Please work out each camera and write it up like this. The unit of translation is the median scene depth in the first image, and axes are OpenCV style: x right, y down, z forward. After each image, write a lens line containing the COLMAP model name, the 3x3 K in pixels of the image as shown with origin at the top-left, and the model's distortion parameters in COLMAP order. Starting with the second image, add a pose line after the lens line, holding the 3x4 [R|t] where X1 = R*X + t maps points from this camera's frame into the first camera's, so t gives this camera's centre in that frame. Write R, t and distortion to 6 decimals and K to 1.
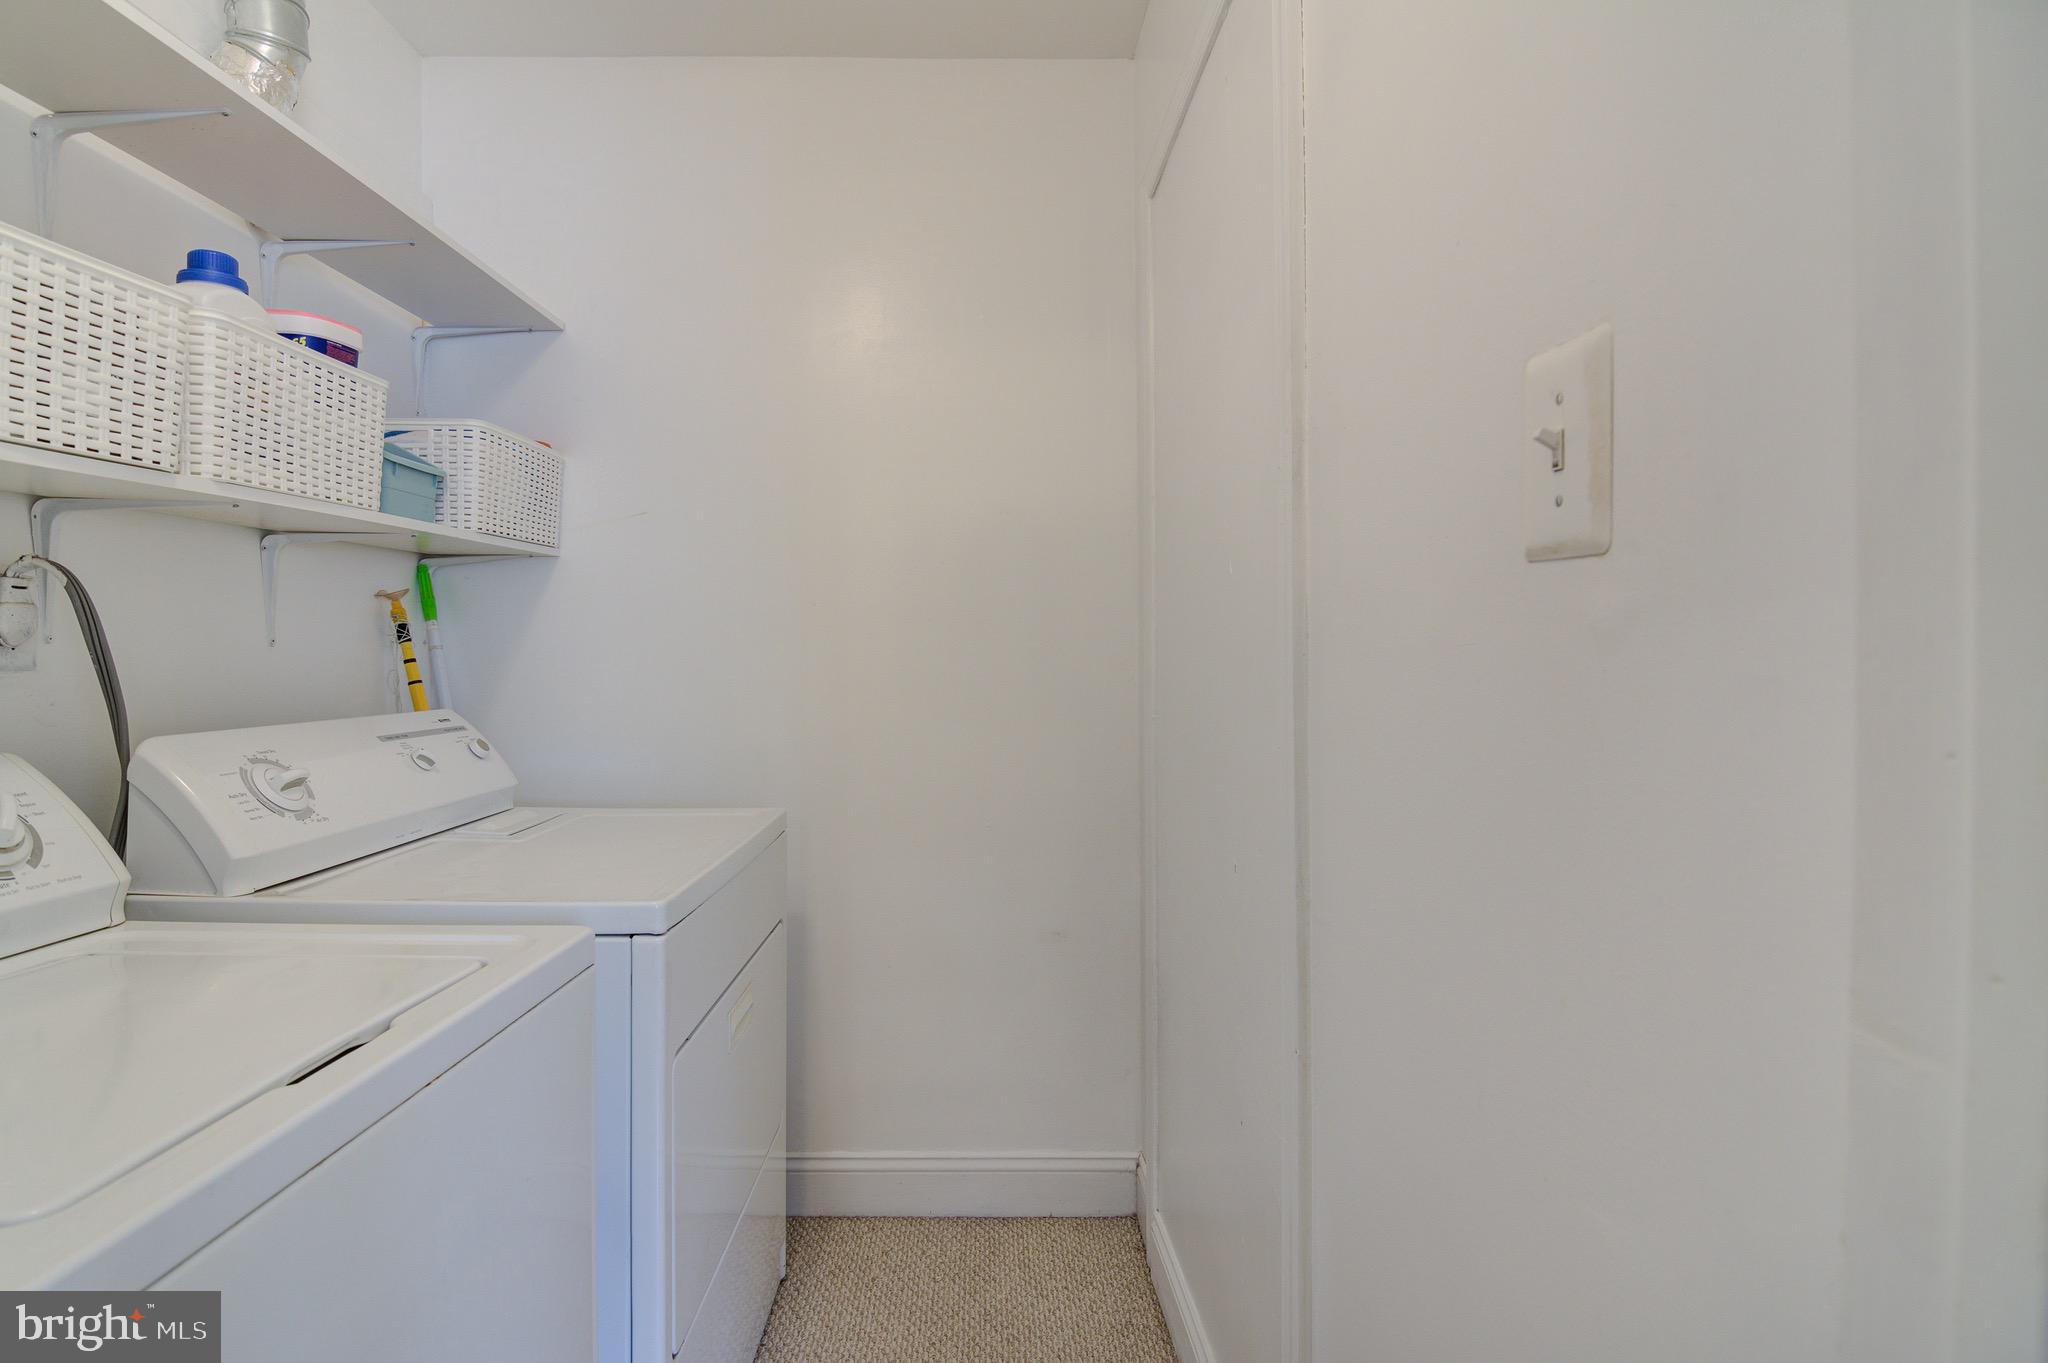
lens RADIAL K [[990.9, 0, 1032.2], [0, 990.9, 672.7], [0, 0, 1]] dist [-0.029067, -0.001383]
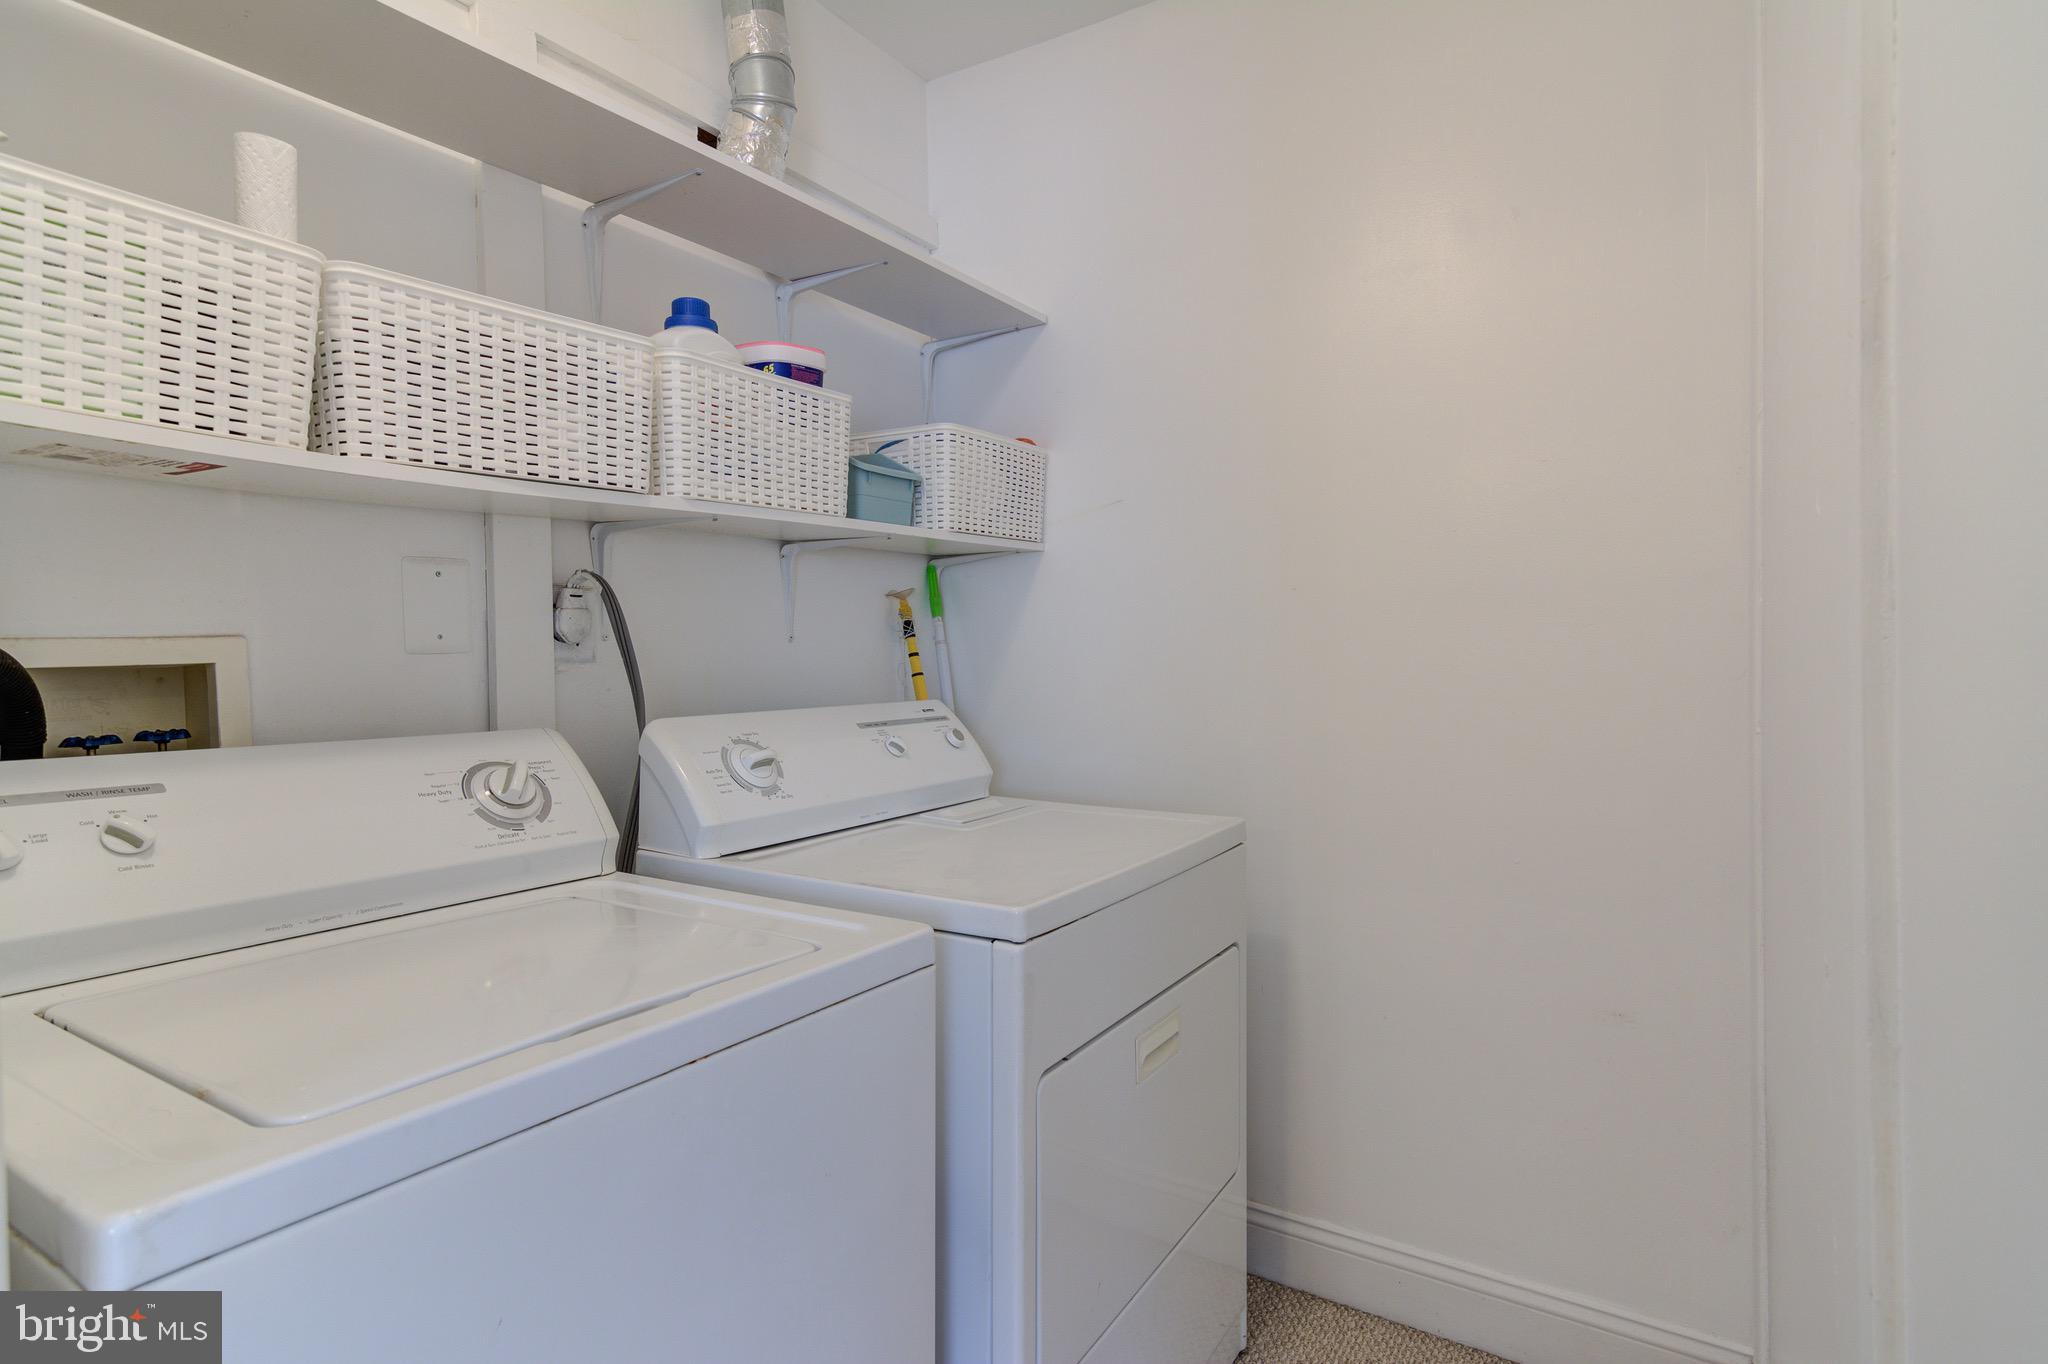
lens RADIAL K [[1047.0, 0, 1024.0], [0, 1047.0, 682.0], [0, 0, 1]] dist [0.010555, -0.000346]
pose [[0.838594, 0.011667, -0.544633, 0.156086], [-0.003905, 0.999874, 0.015406, -0.000154], [0.544744, -0.010793, 0.838533, 0.146999]]
